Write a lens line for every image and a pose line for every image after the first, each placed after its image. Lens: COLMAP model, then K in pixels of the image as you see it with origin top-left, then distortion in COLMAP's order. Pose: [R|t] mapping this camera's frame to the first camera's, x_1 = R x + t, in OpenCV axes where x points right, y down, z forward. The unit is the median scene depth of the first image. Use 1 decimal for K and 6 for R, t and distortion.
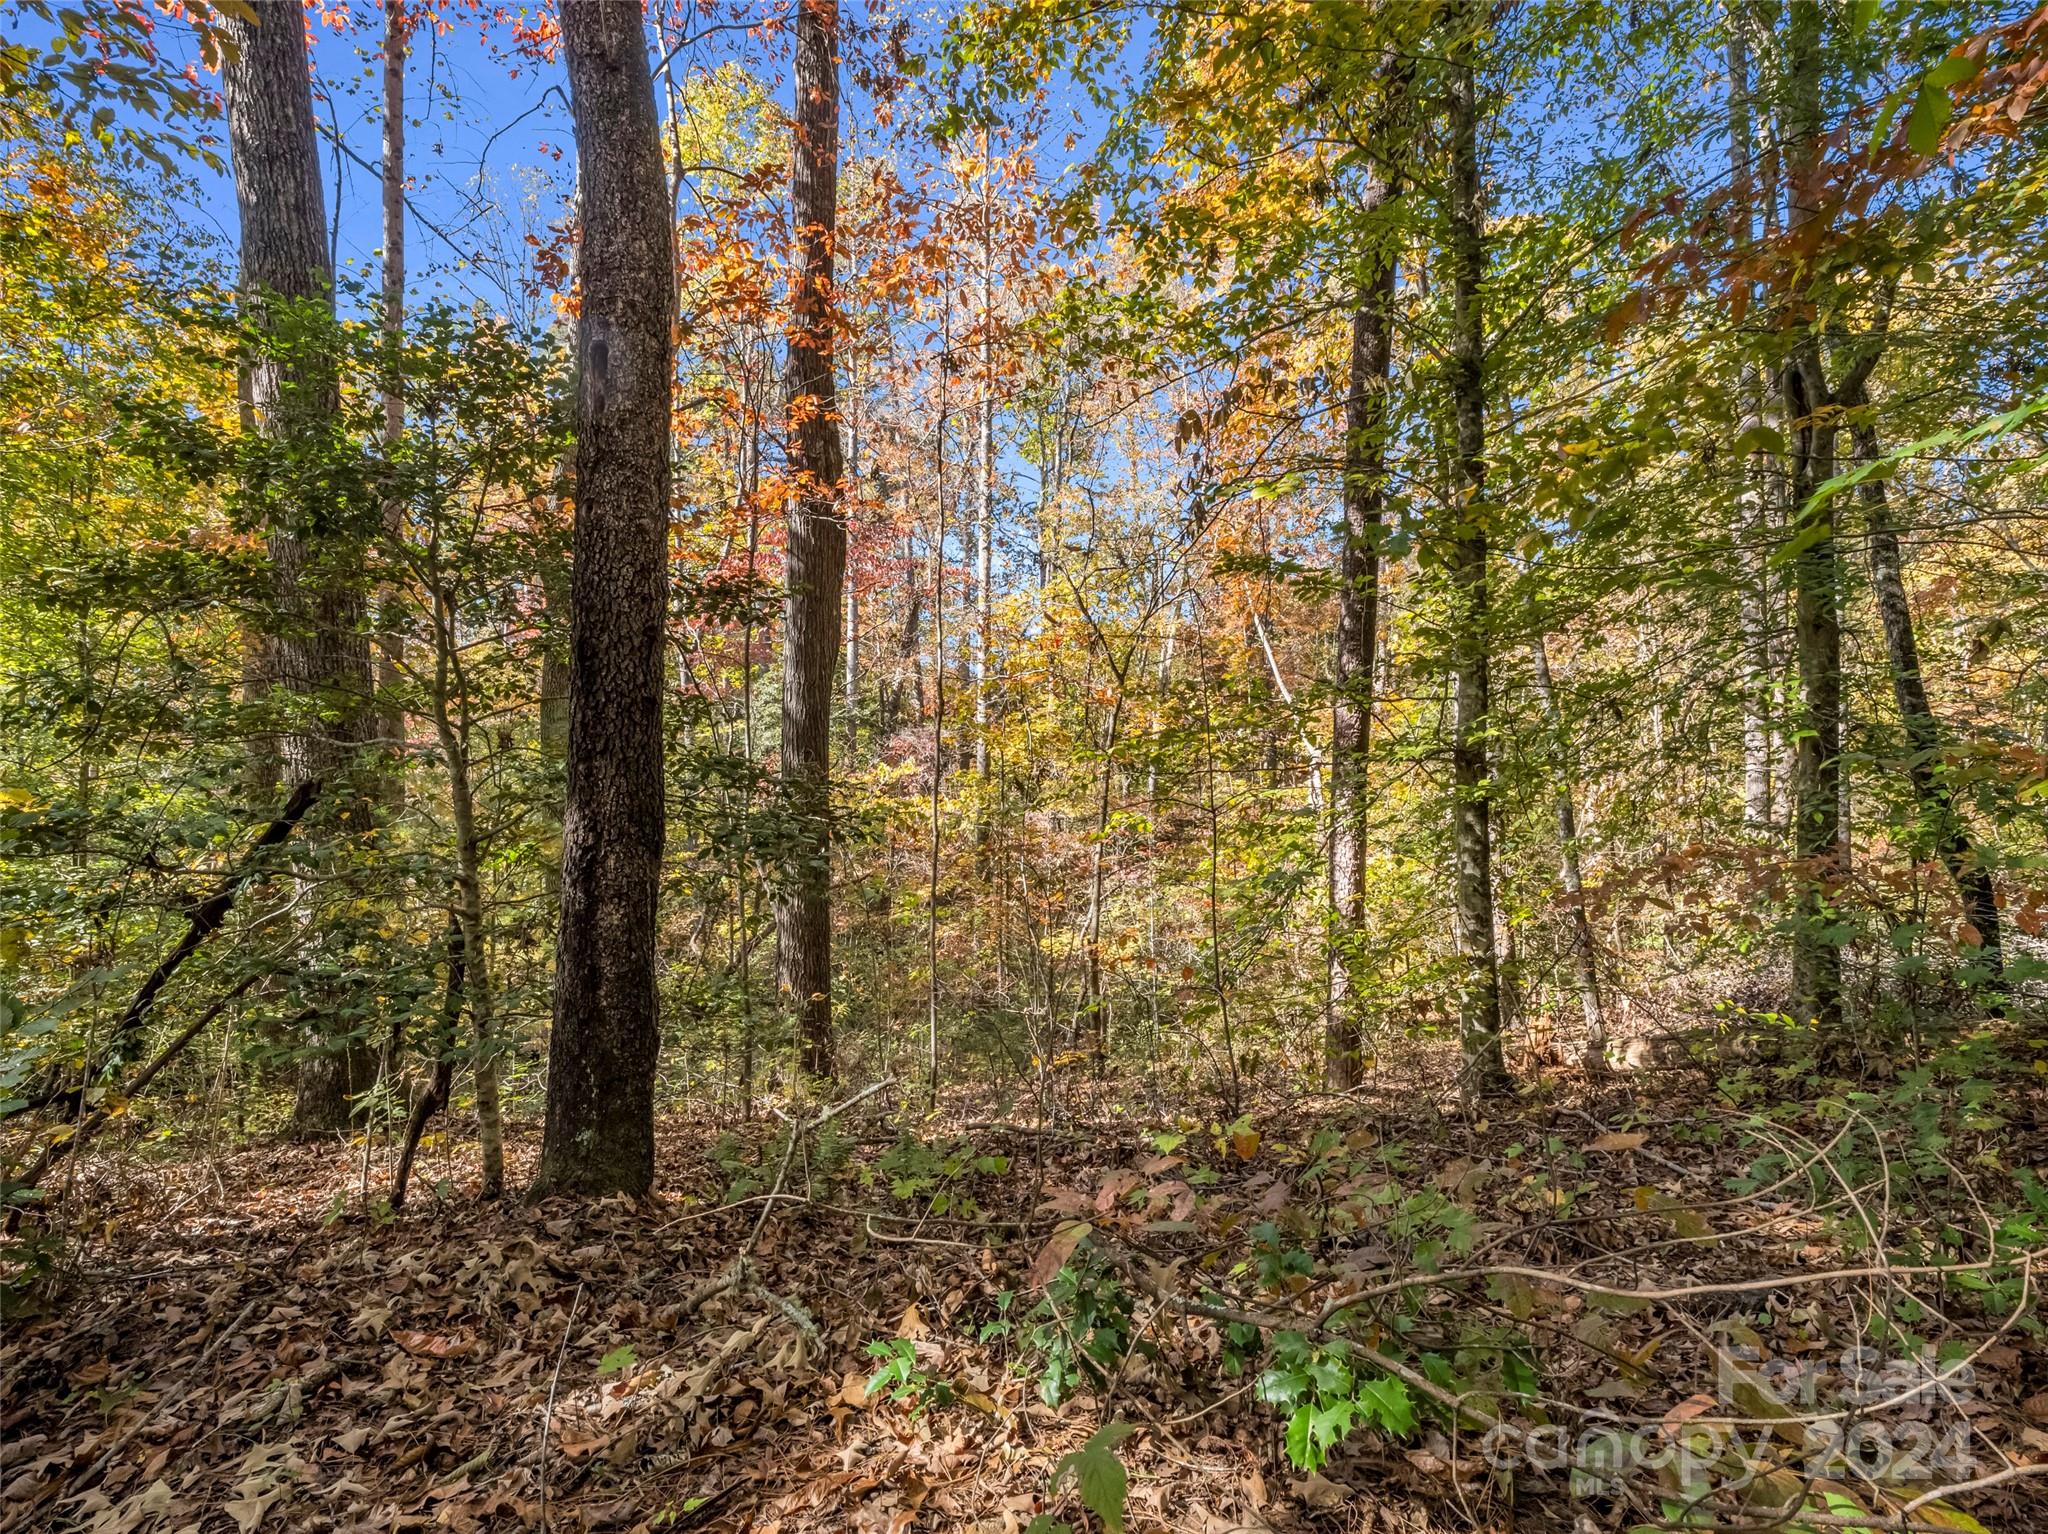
lens RADIAL K [[947.5, 0, 1025.1], [0, 947.5, 755.3], [0, 0, 1]] dist [-0.003417, -0.000047]
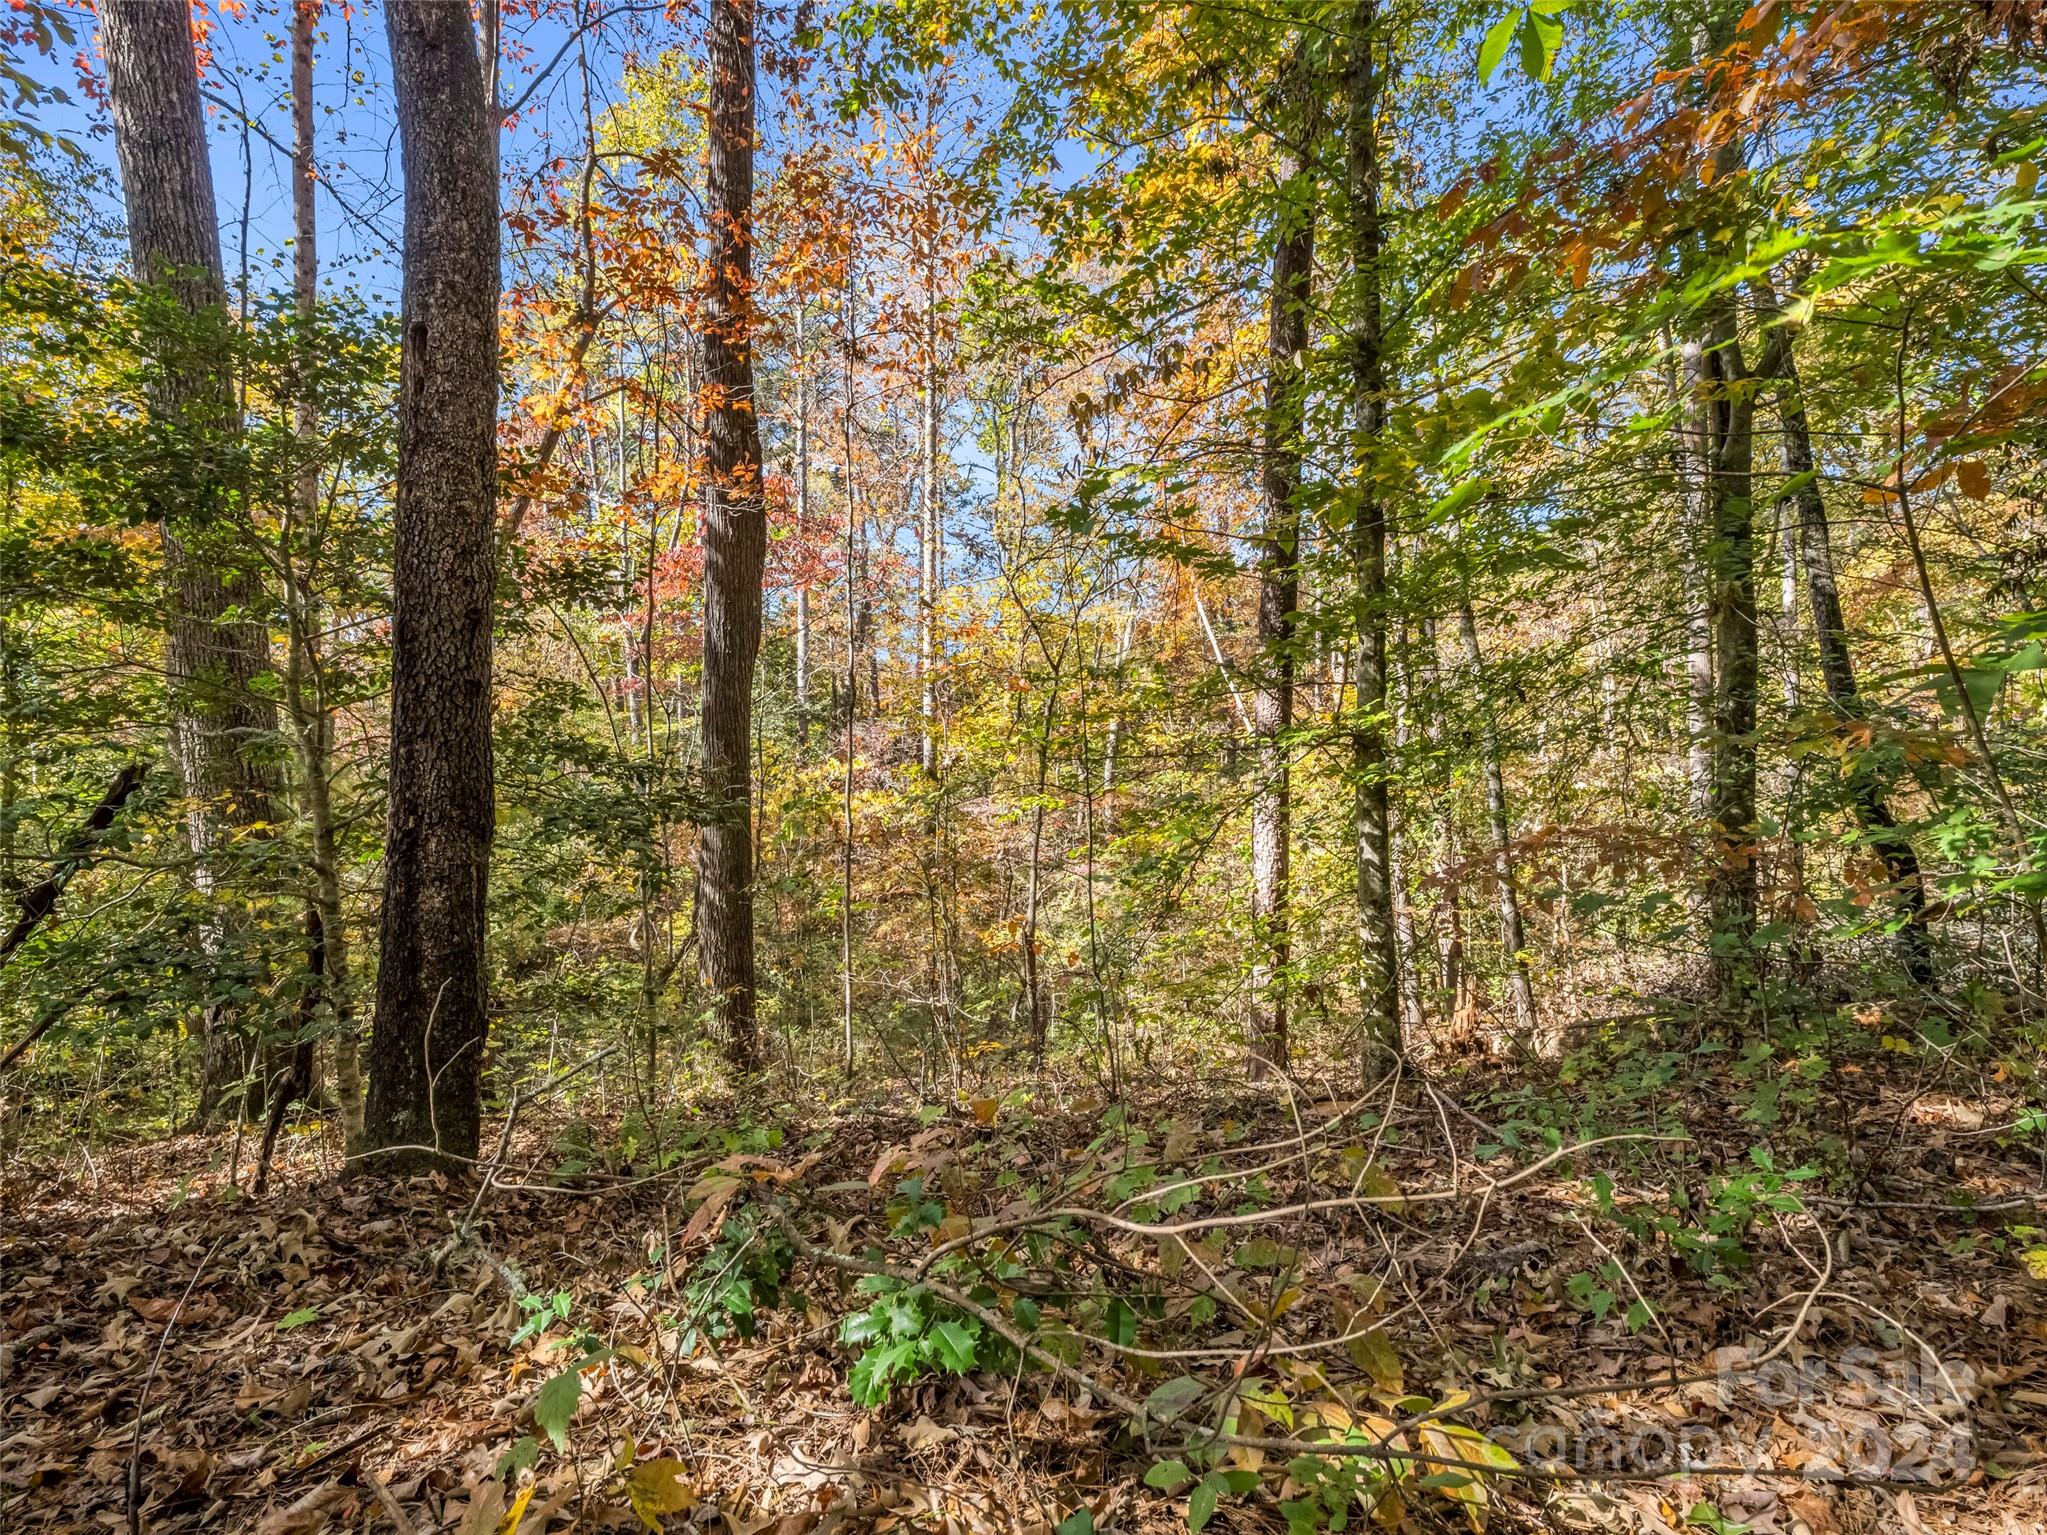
lens RADIAL K [[958.8, 0, 1023.5], [0, 958.8, 767.5], [0, 0, 1]] dist [-0.002584, 0.000246]
pose [[0.999964, -0.007125, -0.004670, 0.102761], [0.007186, 0.999887, 0.013209, 0.011585], [0.004575, -0.013242, 0.999902, -0.005172]]
